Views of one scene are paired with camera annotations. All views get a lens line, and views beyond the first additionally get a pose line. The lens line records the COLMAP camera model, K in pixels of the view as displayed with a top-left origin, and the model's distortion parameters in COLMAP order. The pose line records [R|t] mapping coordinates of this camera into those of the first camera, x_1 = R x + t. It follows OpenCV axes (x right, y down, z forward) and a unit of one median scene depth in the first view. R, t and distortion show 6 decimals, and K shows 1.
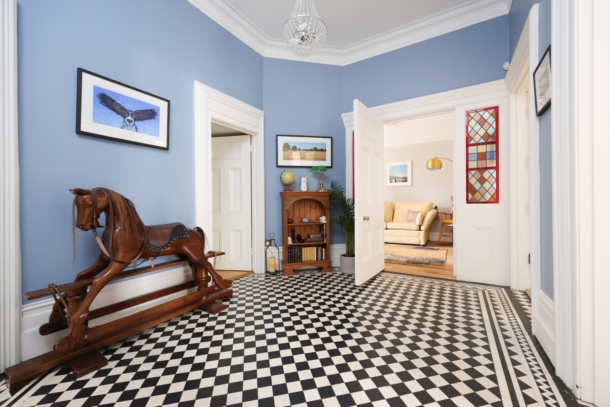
lens RADIAL K [[242.9, 0, 304.6], [0, 242.9, 204.0], [0, 0, 1]] dist [0.000630, 0.000037]
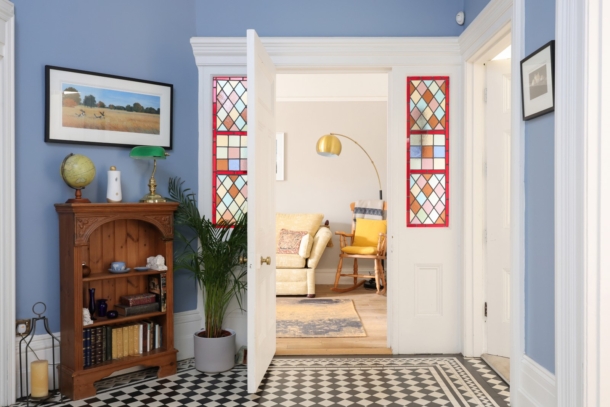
lens RADIAL K [[543.9, 0, 305.0], [0, 543.9, 203.4], [0, 0, 1]] dist [-0.001089, -0.010540]
pose [[0.852112, 0.003308, 0.523349, -0.230829], [-0.005688, 0.999979, 0.002942, -0.055096], [-0.523329, -0.005484, 0.852113, -0.027252]]
